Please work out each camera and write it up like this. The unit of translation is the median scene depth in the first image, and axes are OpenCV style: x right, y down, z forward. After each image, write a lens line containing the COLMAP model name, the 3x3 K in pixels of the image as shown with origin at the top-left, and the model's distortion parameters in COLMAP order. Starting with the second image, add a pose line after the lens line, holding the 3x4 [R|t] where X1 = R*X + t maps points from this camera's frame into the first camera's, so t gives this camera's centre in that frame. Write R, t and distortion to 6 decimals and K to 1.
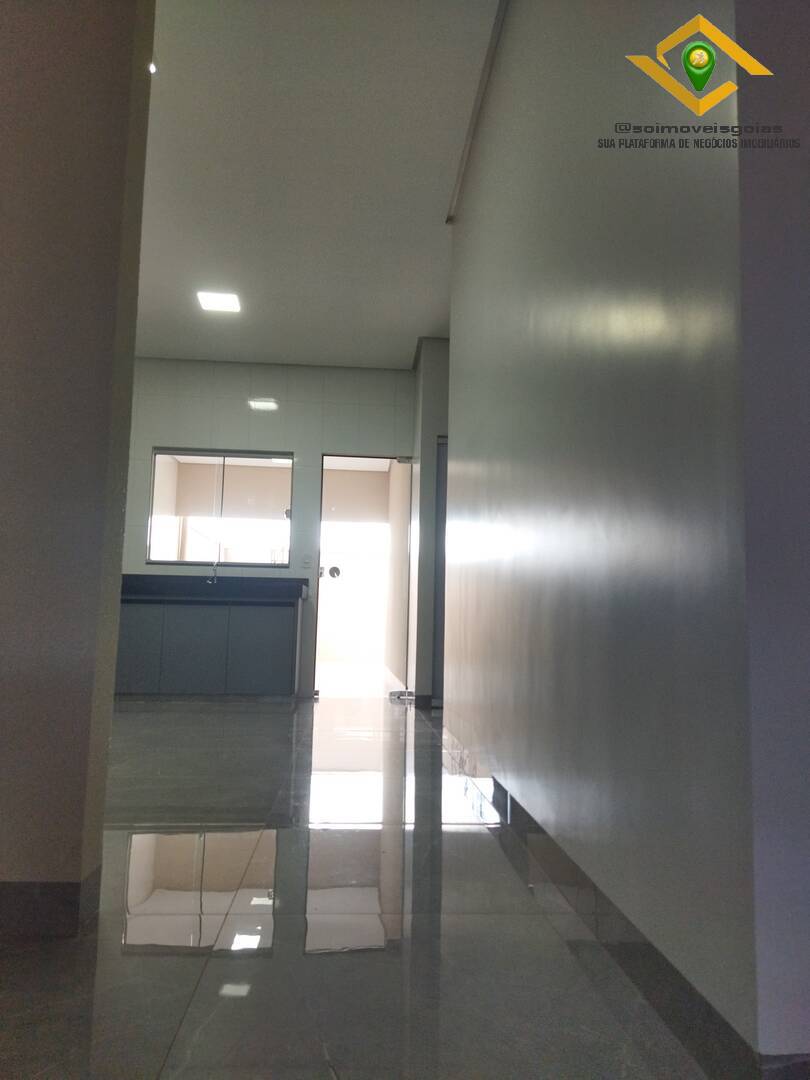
lens RADIAL K [[787.2, 0, 398.9], [0, 787.2, 539.5], [0, 0, 1]] dist [0.065989, -0.100509]
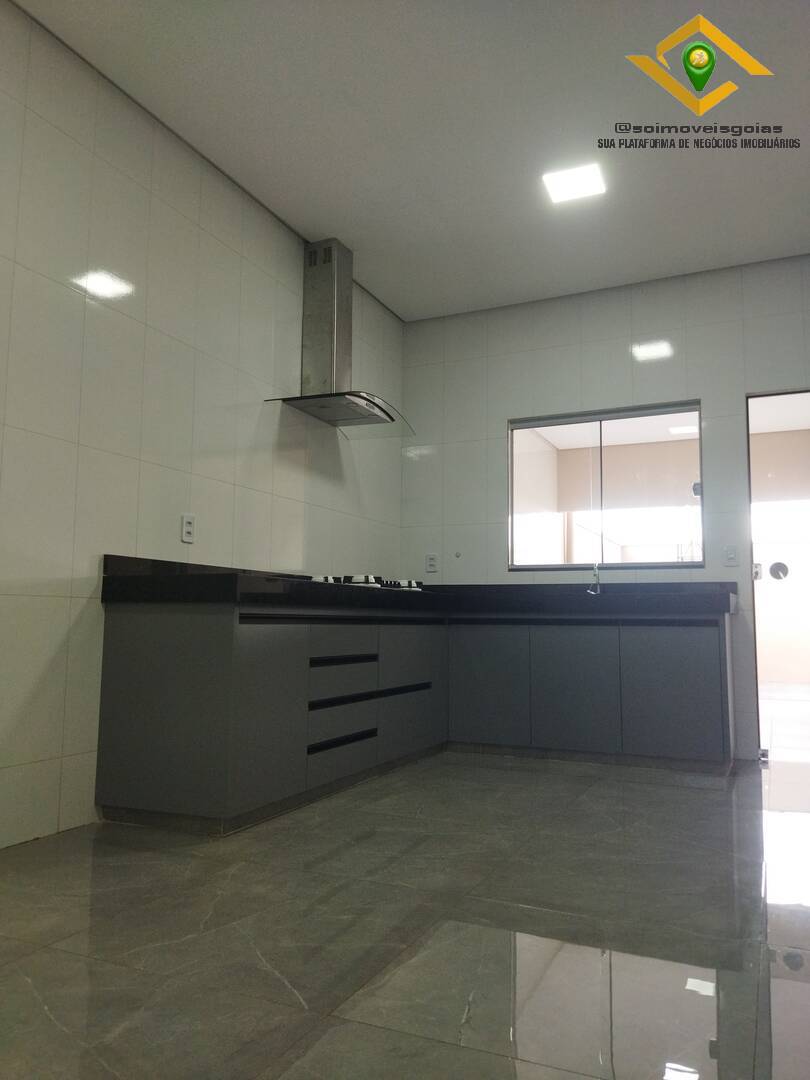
lens RADIAL K [[812.2, 0, 411.5], [0, 812.2, 536.1], [0, 0, 1]] dist [0.112765, -0.118015]
pose [[0.880676, -0.066976, -0.468960, -0.026342], [0.062496, 0.997729, -0.025131, 0.010526], [0.469578, -0.007176, 0.882862, 0.245693]]
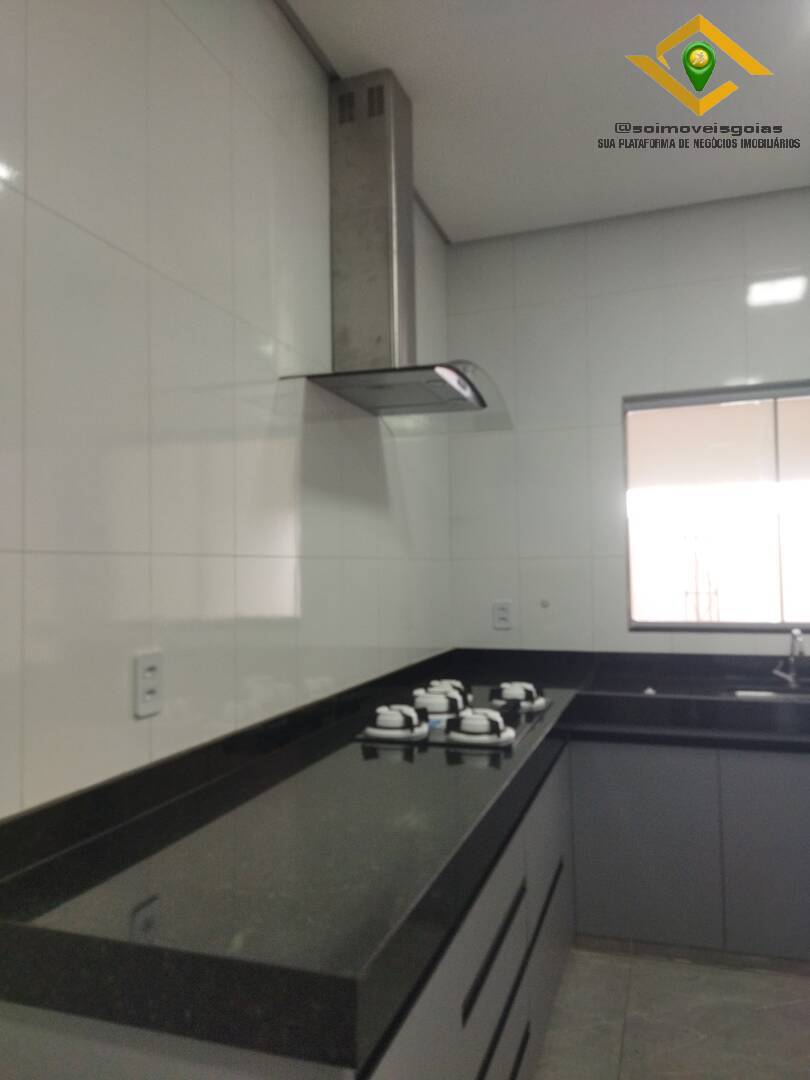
lens RADIAL K [[787.2, 0, 398.9], [0, 787.2, 539.5], [0, 0, 1]] dist [0.065989, -0.100509]
pose [[0.920131, -0.057926, -0.387302, -0.250322], [0.084834, 0.994999, 0.052729, -0.064914], [0.382311, -0.081374, 0.920444, 0.472006]]
